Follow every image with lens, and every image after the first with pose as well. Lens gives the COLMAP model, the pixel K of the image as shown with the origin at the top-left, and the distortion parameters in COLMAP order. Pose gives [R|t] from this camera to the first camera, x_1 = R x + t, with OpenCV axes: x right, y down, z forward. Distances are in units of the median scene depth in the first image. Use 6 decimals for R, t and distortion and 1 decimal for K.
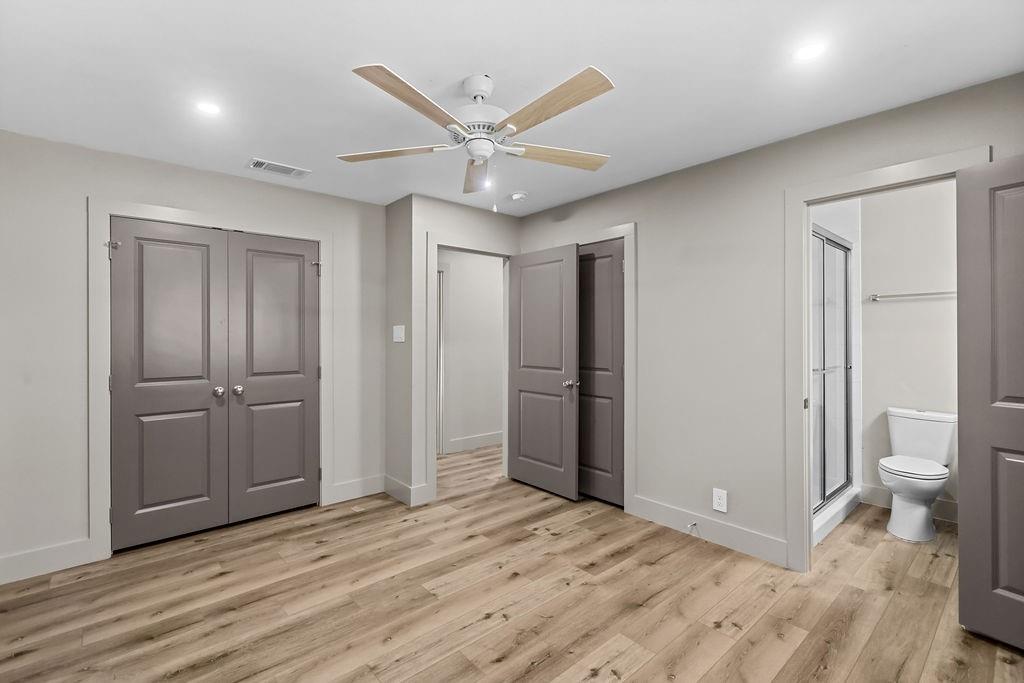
lens RADIAL K [[464.1, 0, 512.2], [0, 464.1, 337.0], [0, 0, 1]] dist [-0.002550, -0.001247]
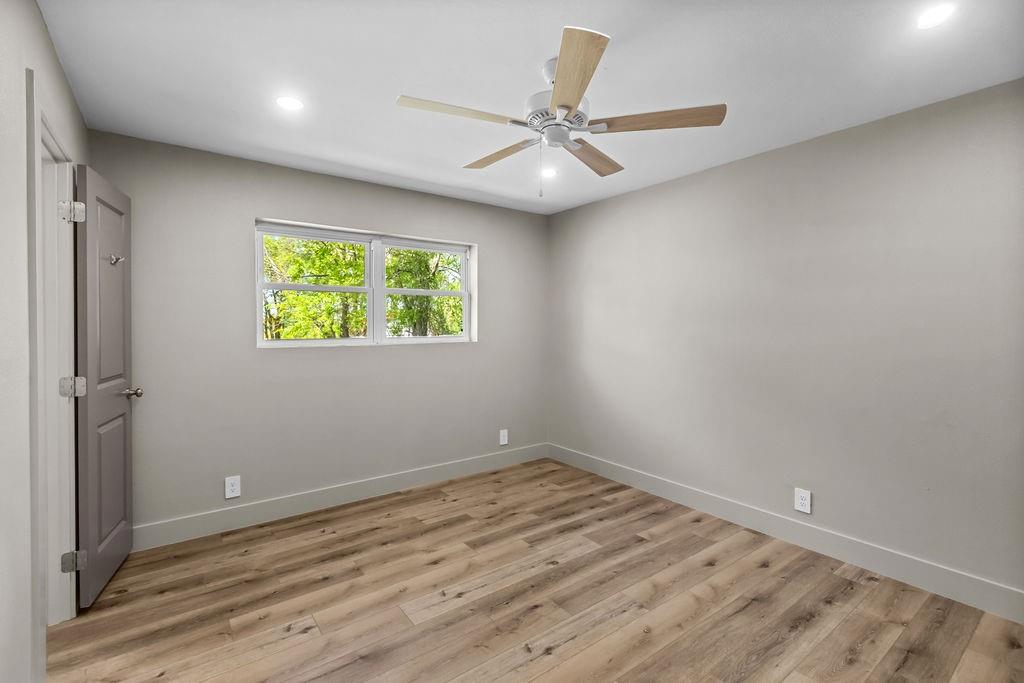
lens RADIAL K [[464.1, 0, 512.3], [0, 464.1, 334.5], [0, 0, 1]] dist [-0.002550, -0.001247]
pose [[-0.996938, -0.000951, 0.078188, -0.056323], [0.000506, 0.999827, 0.018613, -0.005543], [-0.078193, 0.018595, -0.996765, 2.017095]]
